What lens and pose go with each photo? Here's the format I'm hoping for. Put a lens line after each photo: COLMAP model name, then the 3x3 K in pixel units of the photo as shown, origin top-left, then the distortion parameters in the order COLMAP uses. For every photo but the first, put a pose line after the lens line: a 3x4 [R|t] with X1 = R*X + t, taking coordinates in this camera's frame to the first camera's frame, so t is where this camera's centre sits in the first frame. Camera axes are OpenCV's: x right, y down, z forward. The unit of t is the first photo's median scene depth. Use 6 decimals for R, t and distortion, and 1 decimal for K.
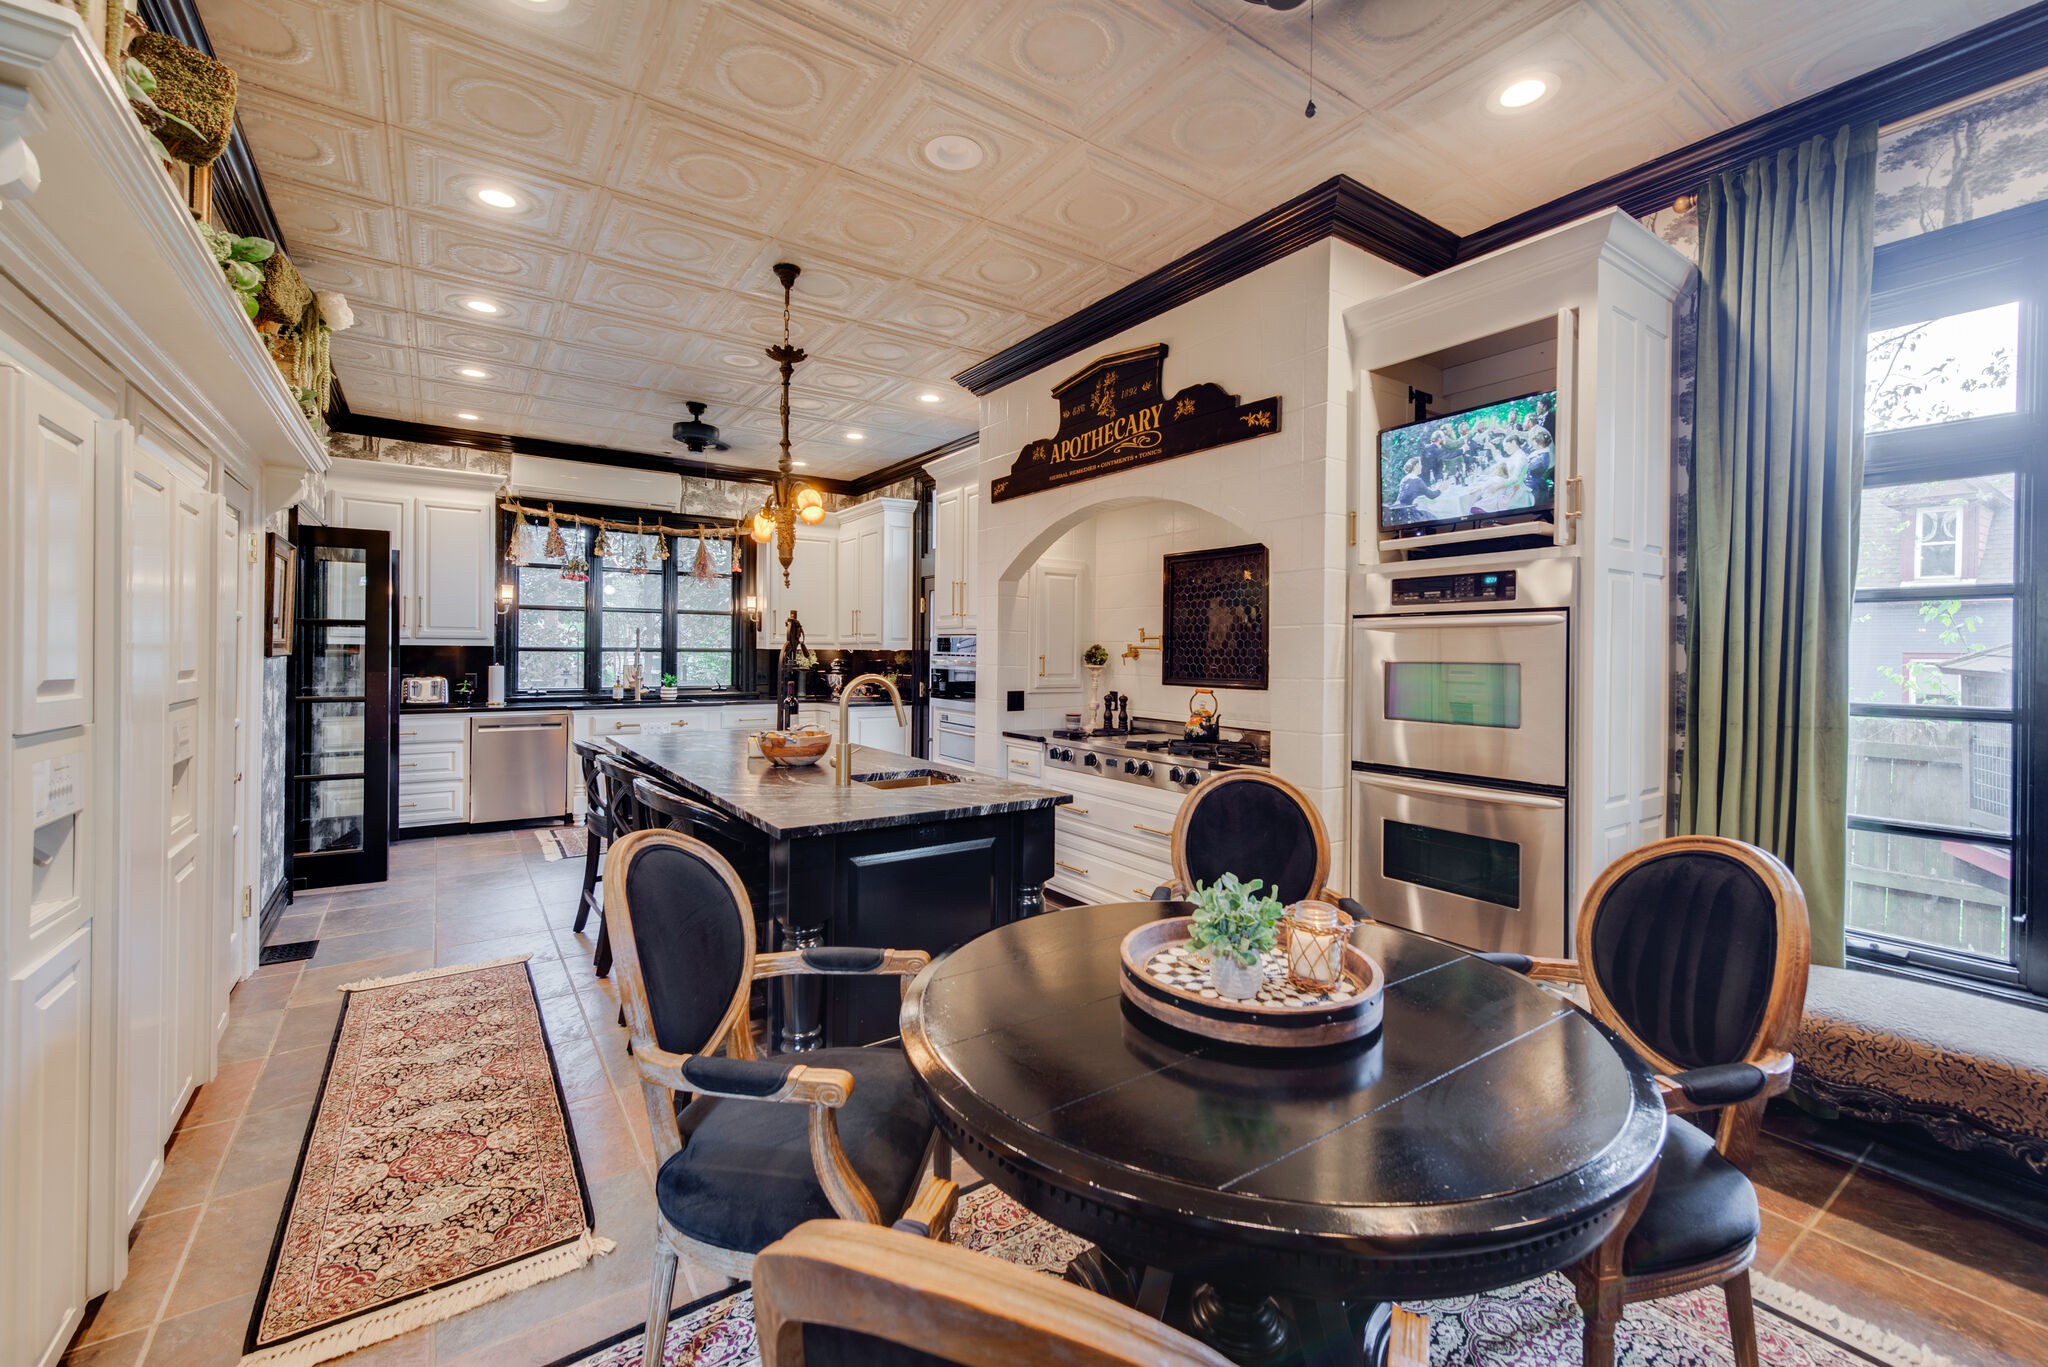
lens RADIAL K [[821.4, 0, 1017.8], [0, 821.4, 658.6], [0, 0, 1]] dist [0.020423, -0.006957]
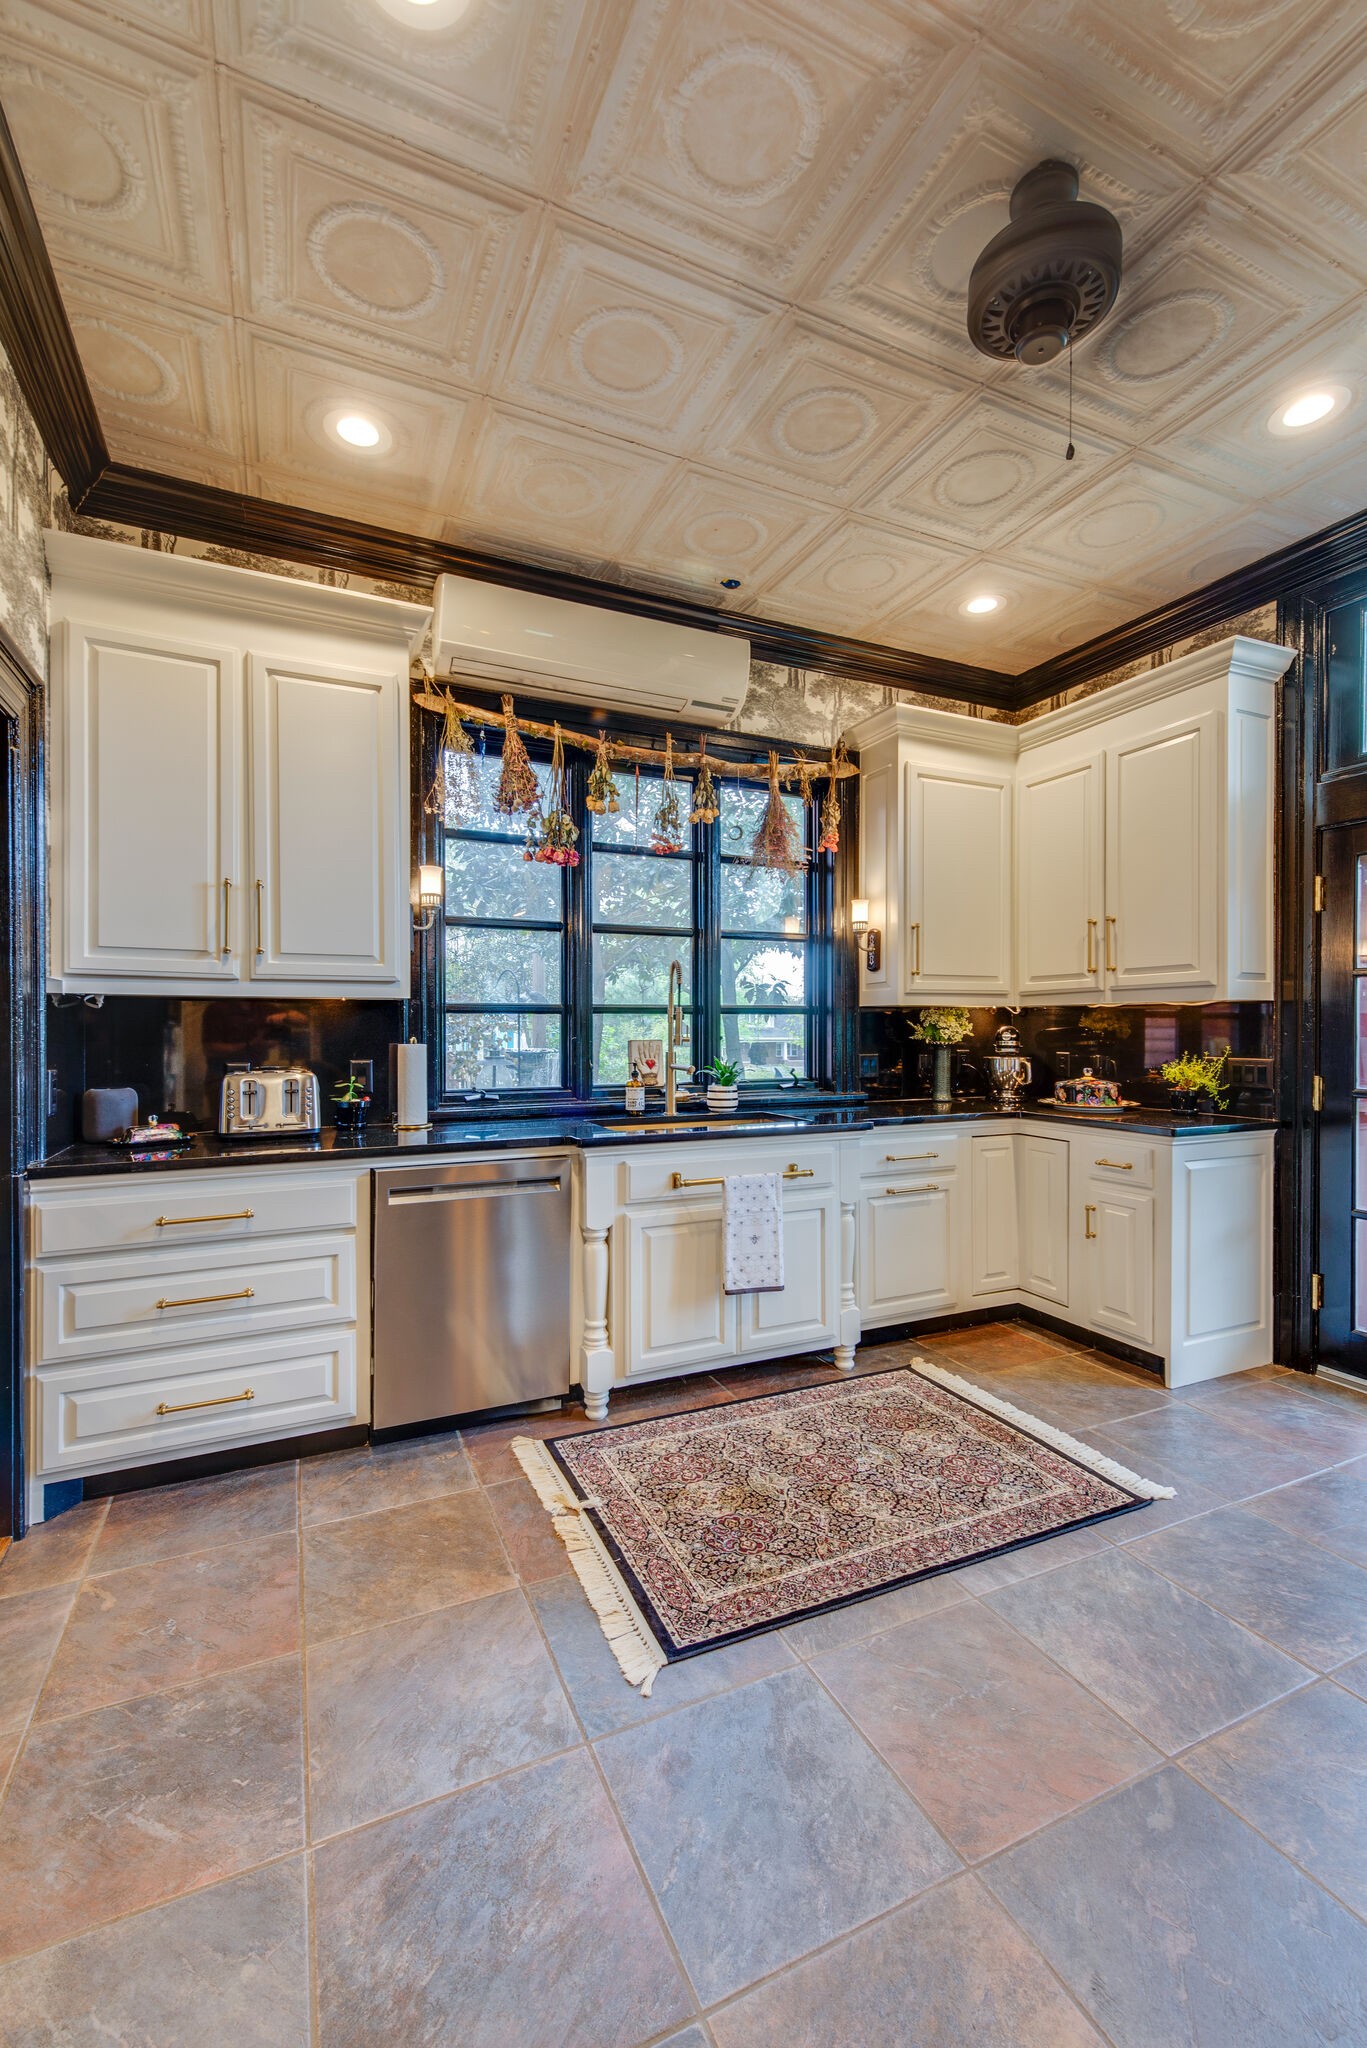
lens RADIAL K [[849.8, 0, 682.8], [0, 849.8, 1030.3], [0, 0, 1]] dist [0.014914, -0.000318]
pose [[0.985449, -0.008877, -0.169738, -0.555272], [0.008229, 0.999956, -0.004520, 0.006604], [0.169770, 0.003058, 0.985479, 0.775751]]
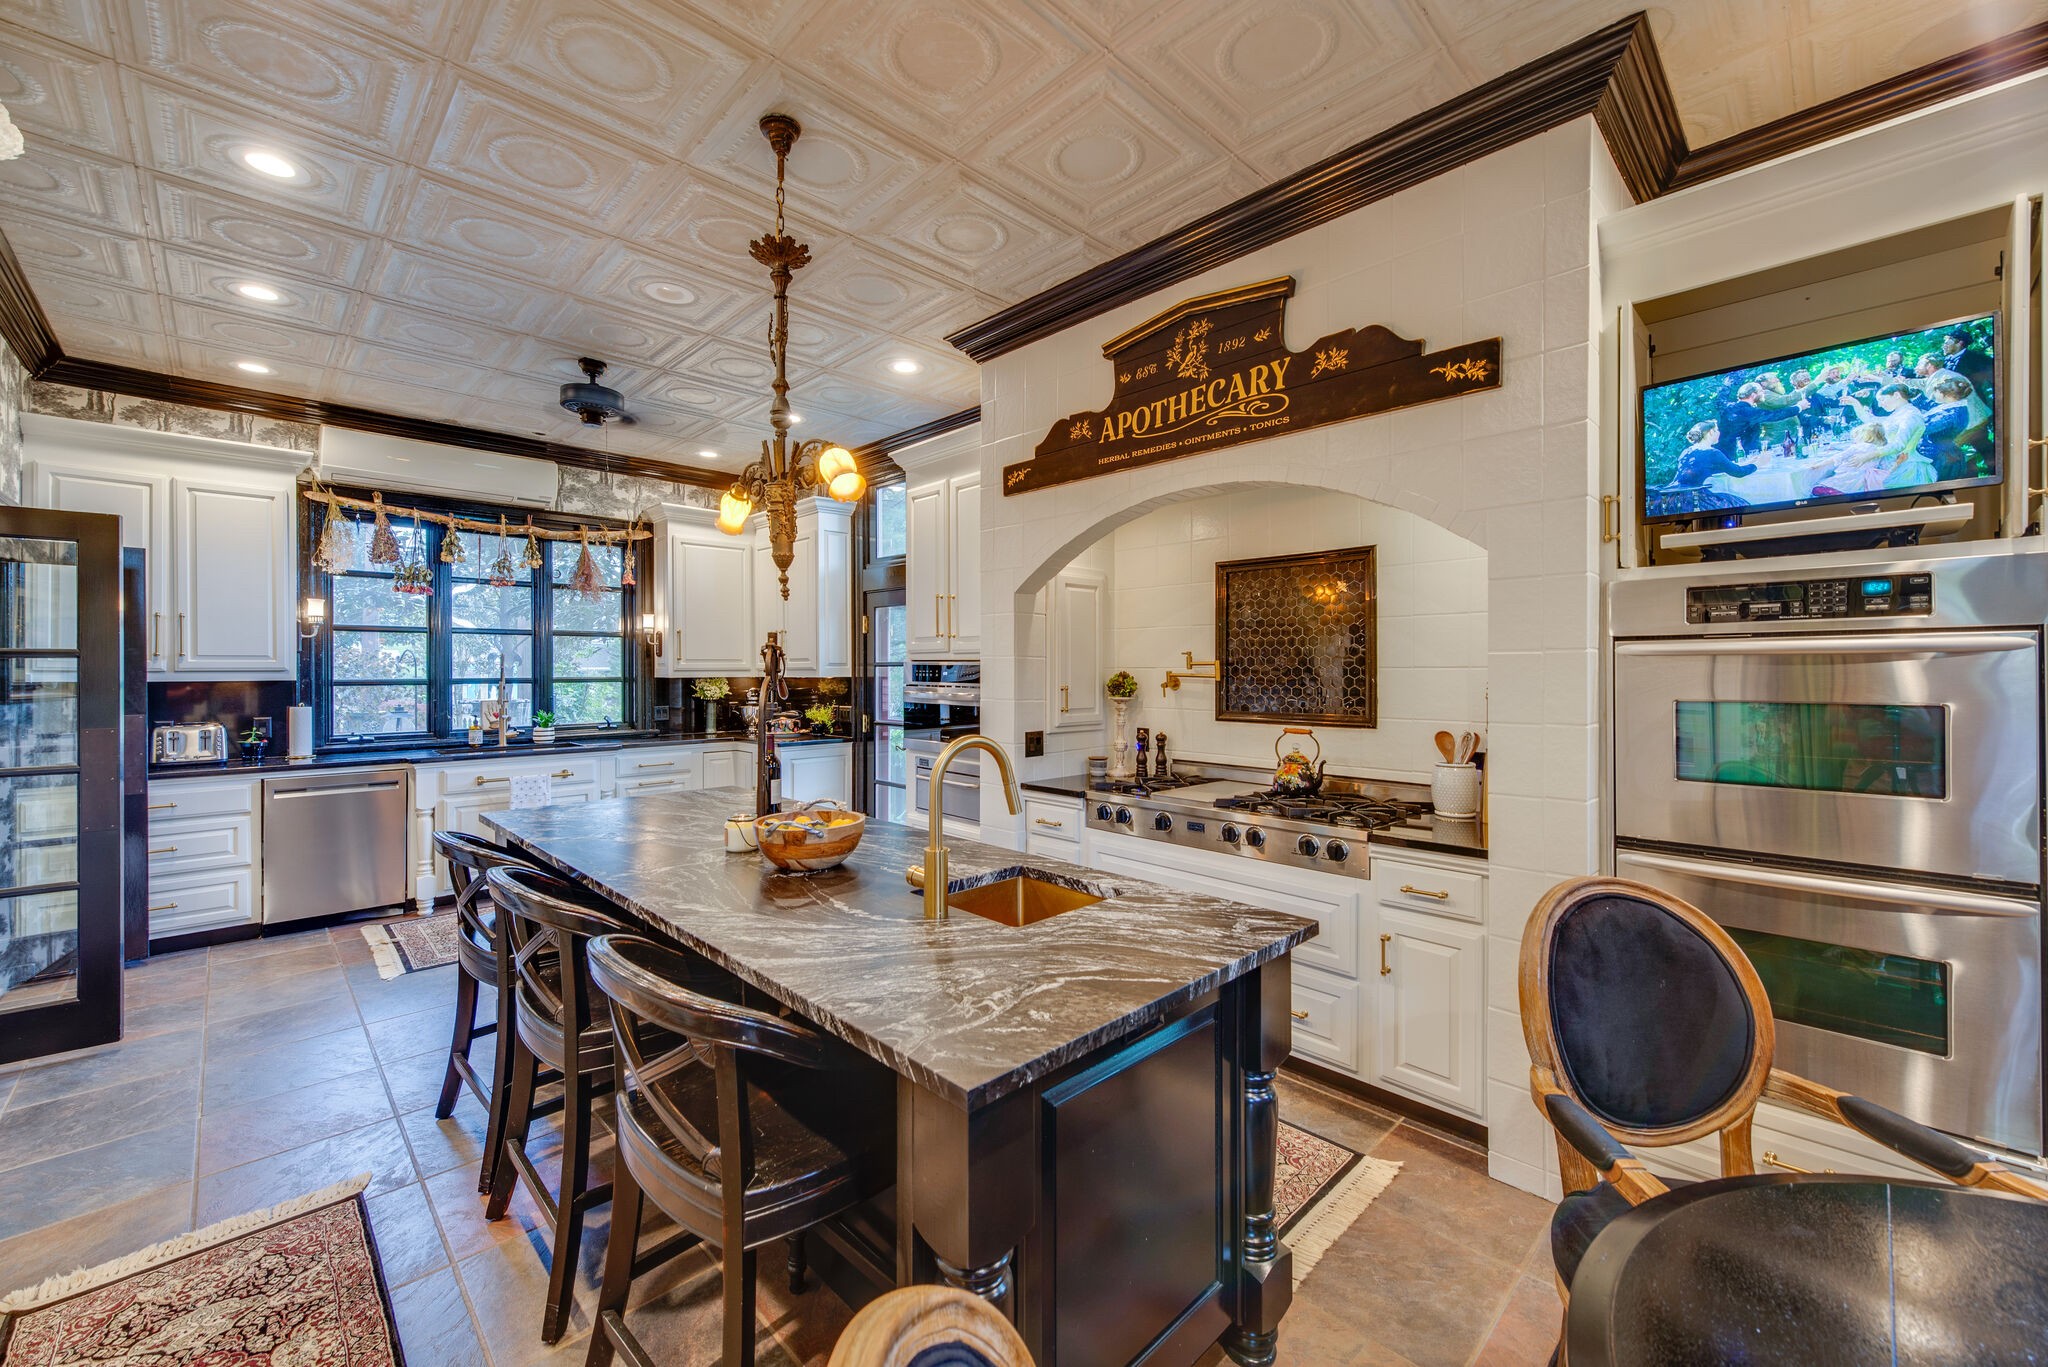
lens RADIAL K [[800.3, 0, 1009.1], [0, 800.3, 674.4], [0, 0, 1]] dist [0.017160, -0.004999]
pose [[0.987530, -0.012088, 0.156965, -0.151946], [0.012432, 0.999922, -0.001214, -0.016046], [-0.156938, 0.003150, 0.987603, 0.240243]]
